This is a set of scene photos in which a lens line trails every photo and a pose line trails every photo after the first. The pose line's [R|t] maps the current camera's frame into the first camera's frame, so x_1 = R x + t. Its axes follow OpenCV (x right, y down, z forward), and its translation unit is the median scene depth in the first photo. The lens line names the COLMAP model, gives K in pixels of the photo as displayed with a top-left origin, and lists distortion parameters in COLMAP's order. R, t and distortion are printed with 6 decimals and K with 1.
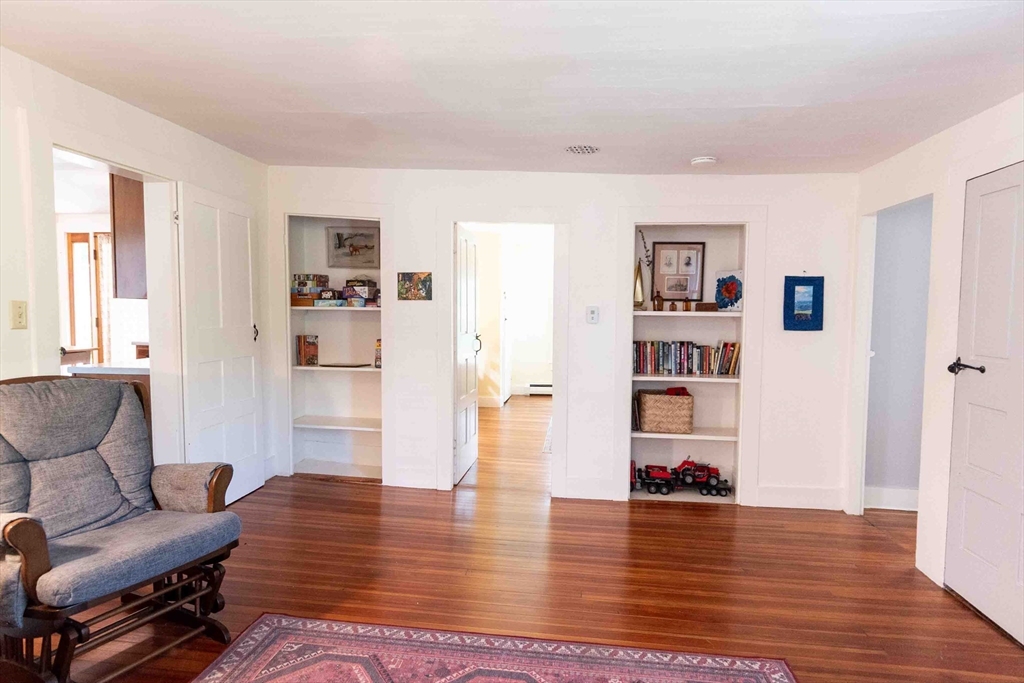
lens RADIAL K [[559.9, 0, 507.5], [0, 559.9, 338.4], [0, 0, 1]] dist [0.014444, -0.000212]
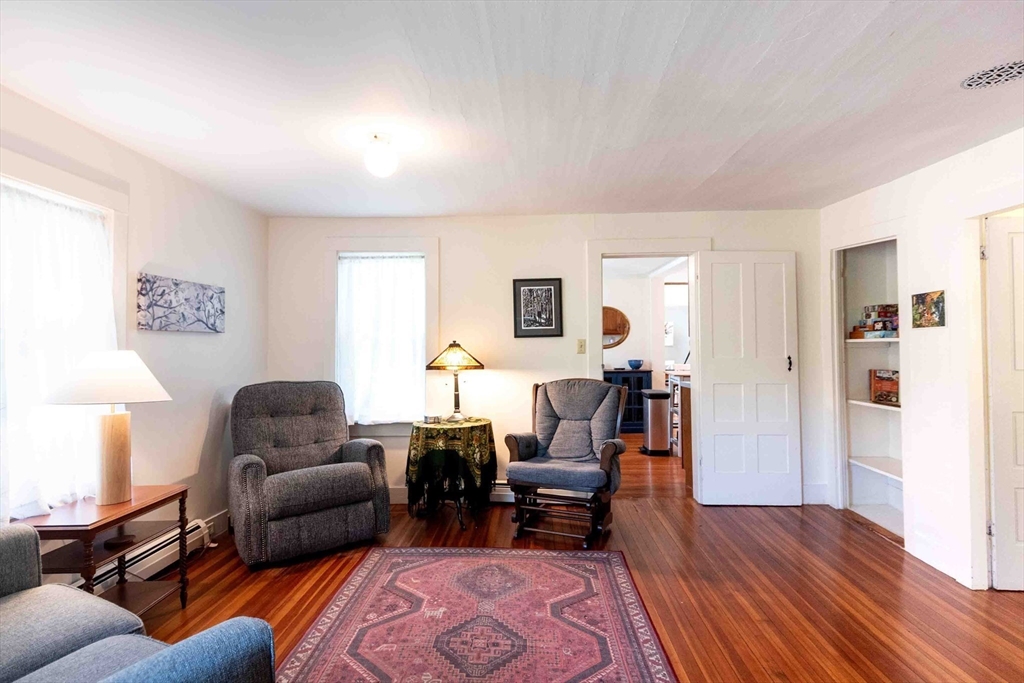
lens RADIAL K [[531.3, 0, 512.0], [0, 531.3, 341.5], [0, 0, 1]] dist [0.001968, 0.000020]
pose [[0.096940, -0.023402, -0.995015, 0.534389], [-0.049638, 0.998366, -0.028317, 0.003488], [0.994052, 0.052136, 0.095619, 0.336429]]
